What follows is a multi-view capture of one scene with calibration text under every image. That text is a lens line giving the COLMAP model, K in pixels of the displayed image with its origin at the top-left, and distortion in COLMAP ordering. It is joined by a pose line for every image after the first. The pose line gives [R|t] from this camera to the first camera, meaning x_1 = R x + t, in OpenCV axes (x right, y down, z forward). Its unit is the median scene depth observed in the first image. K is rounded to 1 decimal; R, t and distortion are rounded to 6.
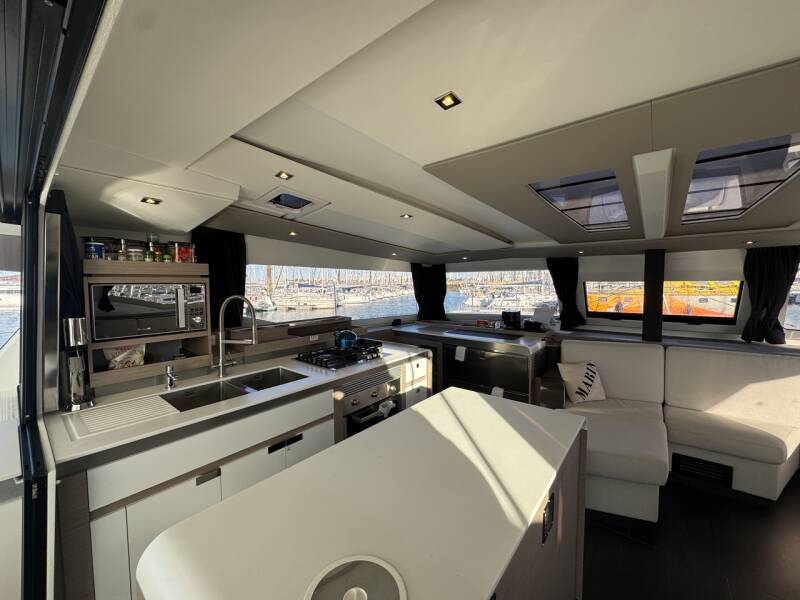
lens RADIAL K [[320.3, 0, 398.7], [0, 320.3, 299.8], [0, 0, 1]] dist [-0.002961, -0.000071]
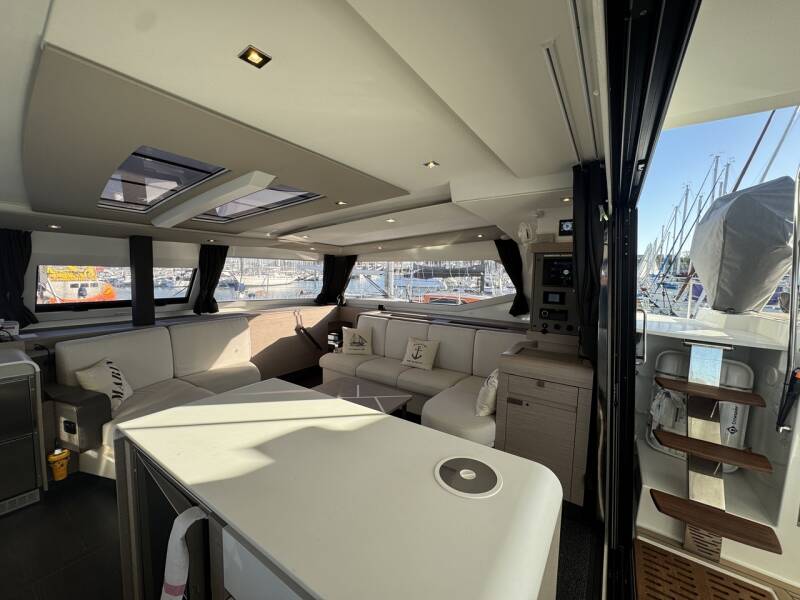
lens RADIAL K [[320.3, 0, 398.7], [0, 320.3, 299.8], [0, 0, 1]] dist [-0.002961, -0.000071]
pose [[-0.074861, -0.082175, 0.993802, -0.303452], [0.035062, 0.995766, 0.084978, -0.013213], [-0.996577, 0.041206, -0.071663, 0.266868]]
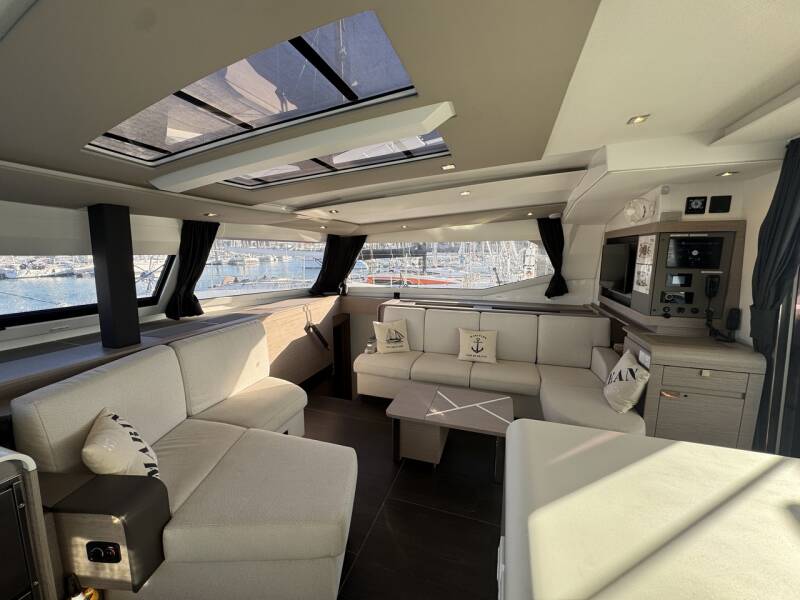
lens RADIAL K [[320.3, 0, 398.7], [0, 320.3, 299.8], [0, 0, 1]] dist [-0.002961, -0.000071]
pose [[-0.346194, -0.129960, 0.929118, -0.017785], [0.050148, 0.986379, 0.156655, -0.043044], [-0.936822, 0.100826, -0.334962, 0.710662]]
